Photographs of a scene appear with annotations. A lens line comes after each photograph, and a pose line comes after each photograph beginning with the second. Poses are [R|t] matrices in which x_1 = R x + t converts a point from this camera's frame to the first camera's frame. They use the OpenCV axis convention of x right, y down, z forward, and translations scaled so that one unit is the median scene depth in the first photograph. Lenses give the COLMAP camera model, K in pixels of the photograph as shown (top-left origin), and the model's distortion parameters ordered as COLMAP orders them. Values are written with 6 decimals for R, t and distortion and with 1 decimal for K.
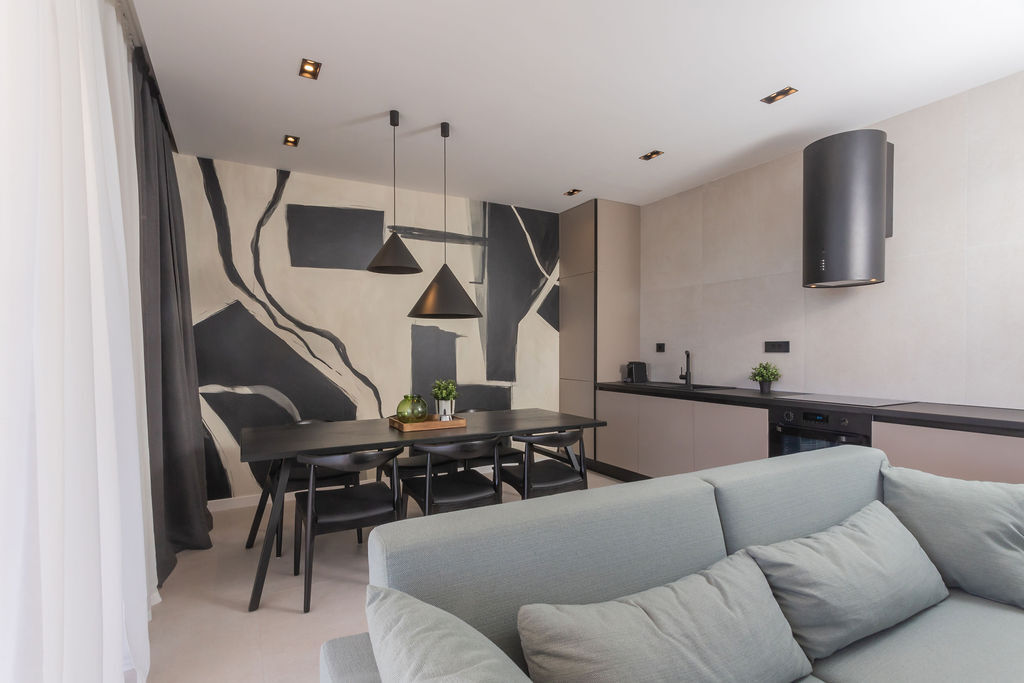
lens RADIAL K [[503.1, 0, 508.9], [0, 503.1, 353.3], [0, 0, 1]] dist [-0.000092, 0.000784]
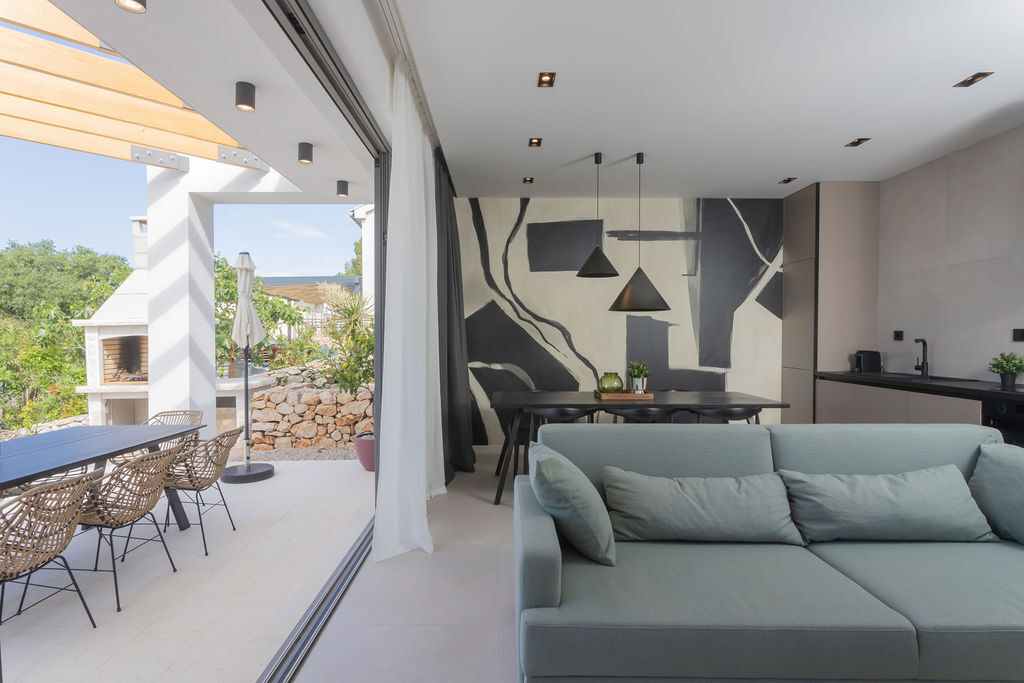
lens RADIAL K [[579.9, 0, 512.0], [0, 579.9, 341.5], [0, 0, 1]] dist [0.000521, 0.000273]
pose [[0.887279, 0.007440, -0.461174, 0.213169], [-0.007351, 0.999971, 0.001989, 0.003179], [0.461175, 0.001625, 0.887308, -0.339427]]
